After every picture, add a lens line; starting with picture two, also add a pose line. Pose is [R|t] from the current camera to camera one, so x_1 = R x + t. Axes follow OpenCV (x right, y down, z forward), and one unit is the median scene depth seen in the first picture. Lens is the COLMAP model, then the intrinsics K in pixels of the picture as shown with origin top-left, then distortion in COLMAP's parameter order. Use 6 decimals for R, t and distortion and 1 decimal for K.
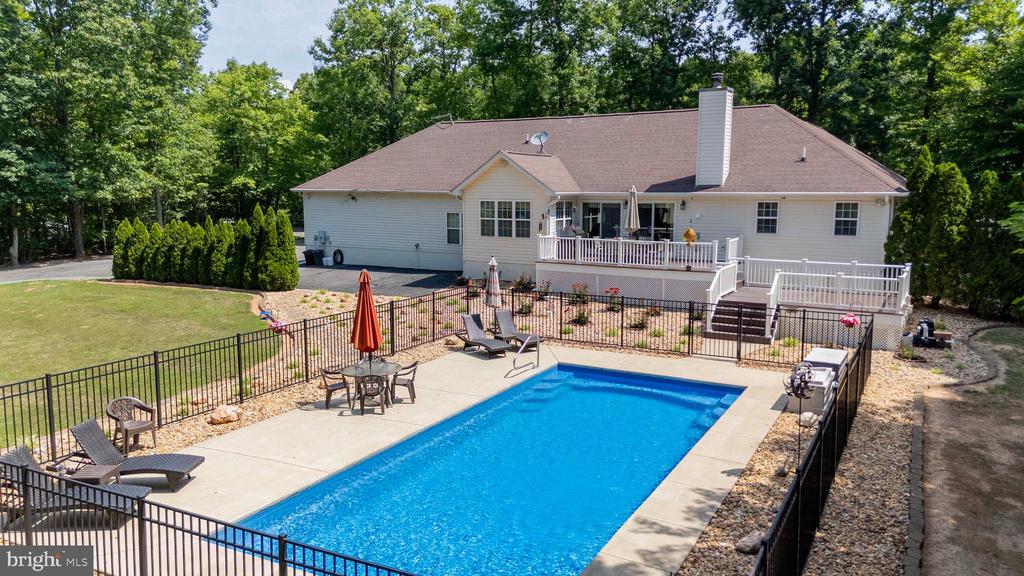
lens RADIAL K [[740.8, 0, 512.0], [0, 740.8, 288.0], [0, 0, 1]] dist [0.083733, -0.047285]
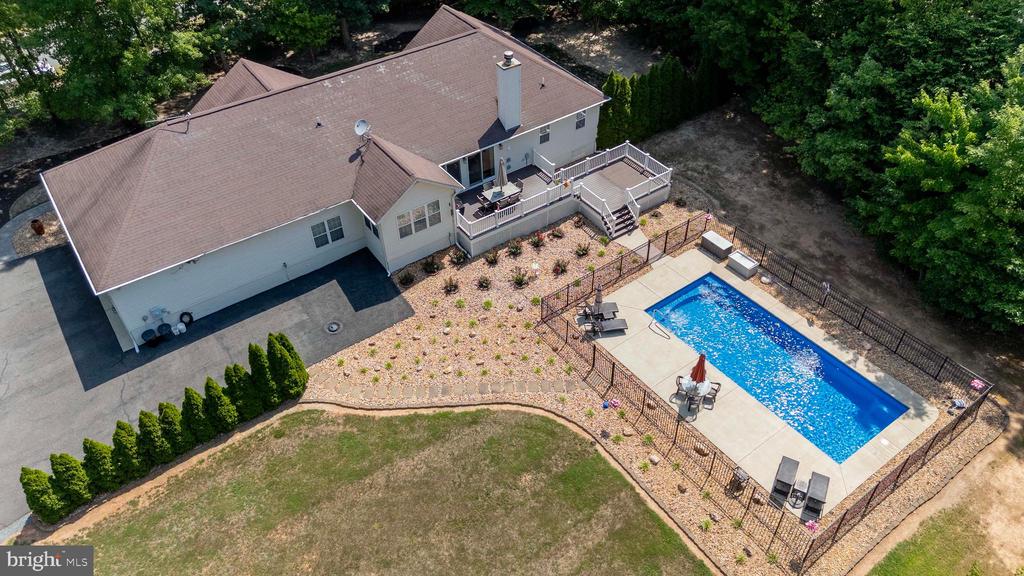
lens RADIAL K [[734.4, 0, 510.8], [0, 734.4, 288.3], [0, 0, 1]] dist [0.085011, -0.066934]
pose [[0.425425, -0.620975, 0.658334, -0.819544], [0.143536, 0.764536, 0.628396, -0.750739], [-0.893539, -0.172841, 0.414385, 0.340469]]
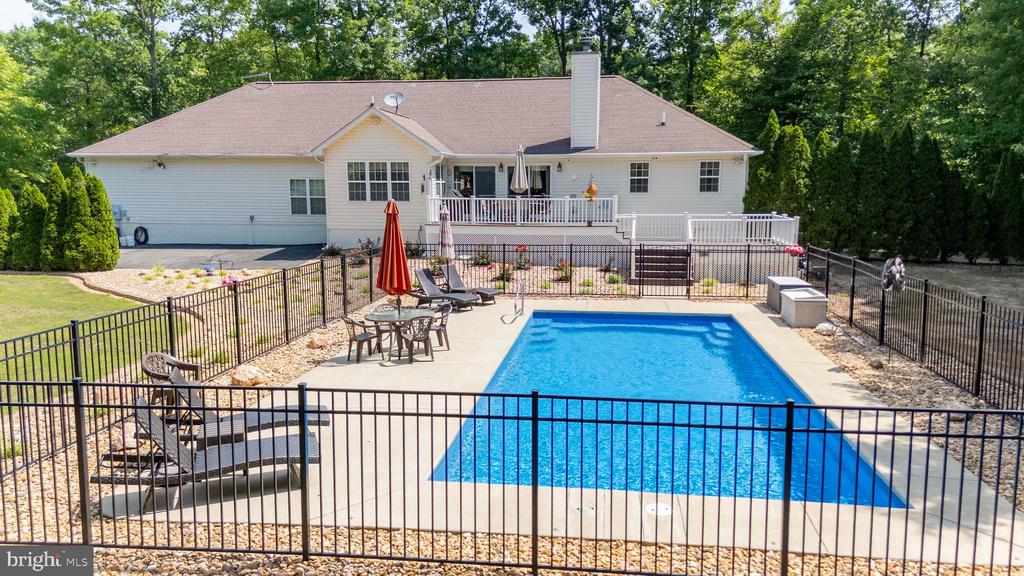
lens RADIAL K [[740.8, 0, 512.0], [0, 740.8, 288.0], [0, 0, 1]] dist [0.083733, -0.047285]
pose [[0.930333, -0.051838, 0.363033, -0.198643], [0.052238, 0.998597, 0.008722, 0.040013], [-0.362975, 0.010849, 0.931736, 0.076945]]
